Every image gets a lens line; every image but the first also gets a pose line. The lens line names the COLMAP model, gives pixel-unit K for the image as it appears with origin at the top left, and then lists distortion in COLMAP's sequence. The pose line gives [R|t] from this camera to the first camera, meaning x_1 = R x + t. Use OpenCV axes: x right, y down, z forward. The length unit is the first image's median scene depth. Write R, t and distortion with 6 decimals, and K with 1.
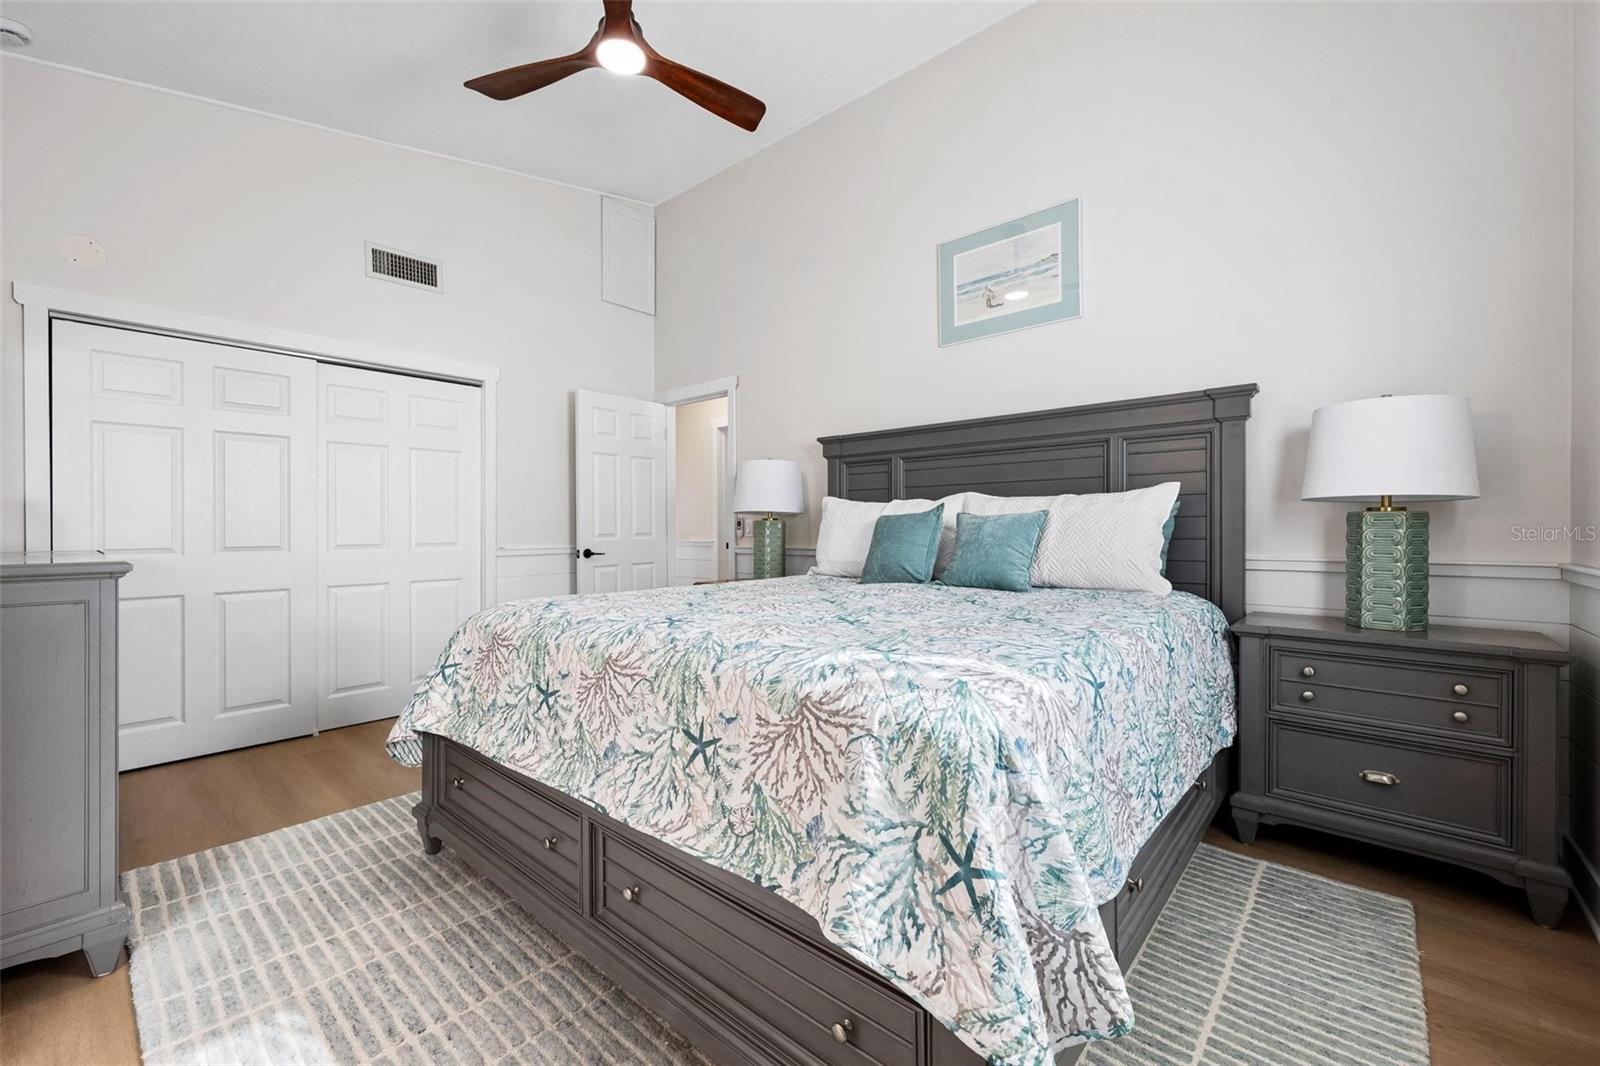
lens RADIAL K [[655.8, 0, 800.0], [0, 655.8, 533.0], [0, 0, 1]] dist [-0.000446, 0.000042]
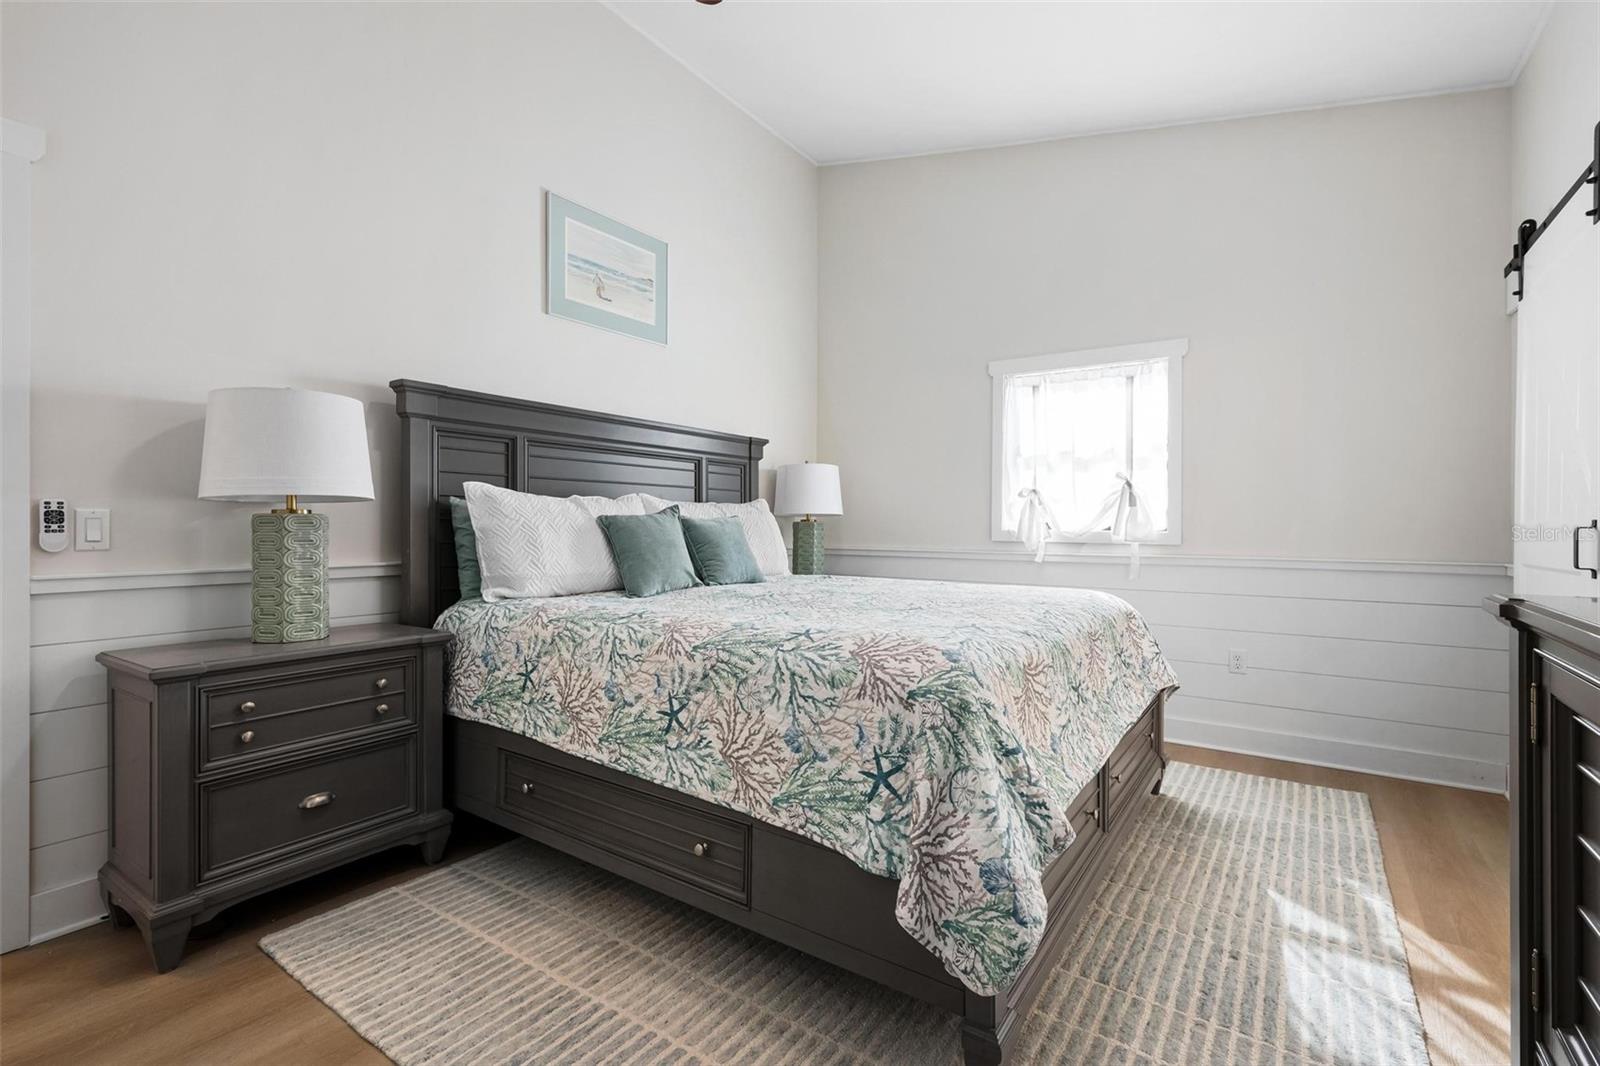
lens RADIAL K [[711.2, 0, 805.2], [0, 711.2, 532.6], [0, 0, 1]] dist [0.000280, 0.000016]
pose [[-0.120766, -0.012561, 0.992602, -0.883034], [0.001621, 0.999916, 0.012851, -0.017191], [-0.992680, 0.003161, -0.120735, 0.944223]]
